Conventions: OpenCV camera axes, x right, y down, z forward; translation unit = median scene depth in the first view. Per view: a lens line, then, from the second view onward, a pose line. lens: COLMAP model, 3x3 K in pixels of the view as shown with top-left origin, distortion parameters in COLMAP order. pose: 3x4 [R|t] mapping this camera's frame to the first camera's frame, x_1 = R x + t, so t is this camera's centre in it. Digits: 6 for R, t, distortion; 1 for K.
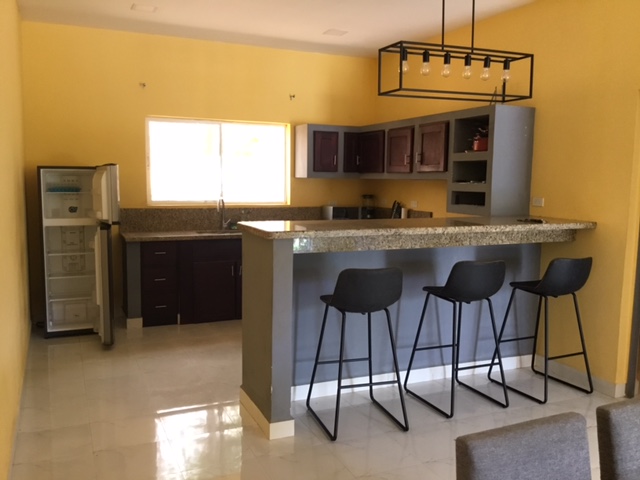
lens RADIAL K [[580.6, 0, 320.0], [0, 580.6, 240.0], [0, 0, 1]] dist [0.024201, -0.002661]
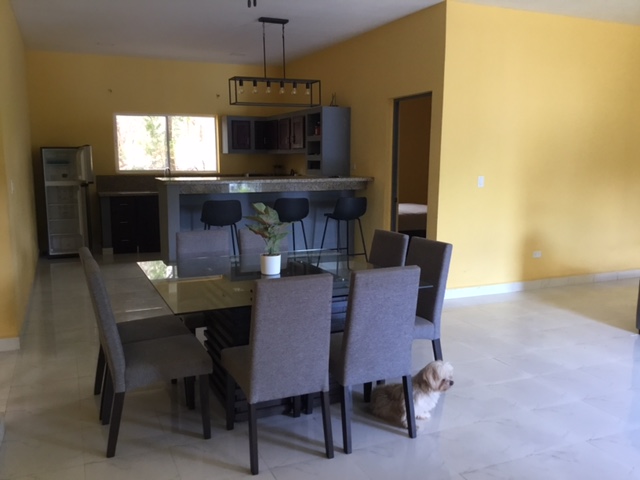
lens RADIAL K [[580.6, 0, 320.0], [0, 580.6, 240.0], [0, 0, 1]] dist [0.024201, -0.002661]
pose [[0.999912, -0.008733, -0.009991, 0.255549], [0.009080, 0.999341, 0.035140, 0.068425], [0.009677, -0.035228, 0.999332, -0.517482]]
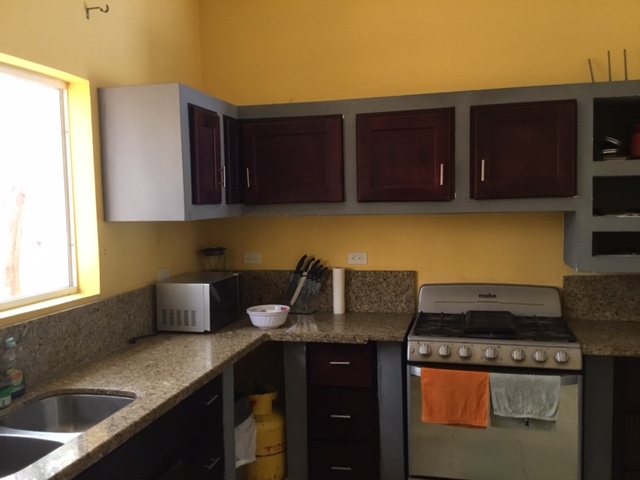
lens RADIAL K [[580.6, 0, 320.0], [0, 580.6, 240.0], [0, 0, 1]] dist [0.024201, -0.002661]
pose [[0.605622, -0.080238, 0.791697, -0.329631], [0.113670, 0.993424, 0.013729, -0.105027], [-0.787592, 0.081678, 0.610760, 0.809360]]
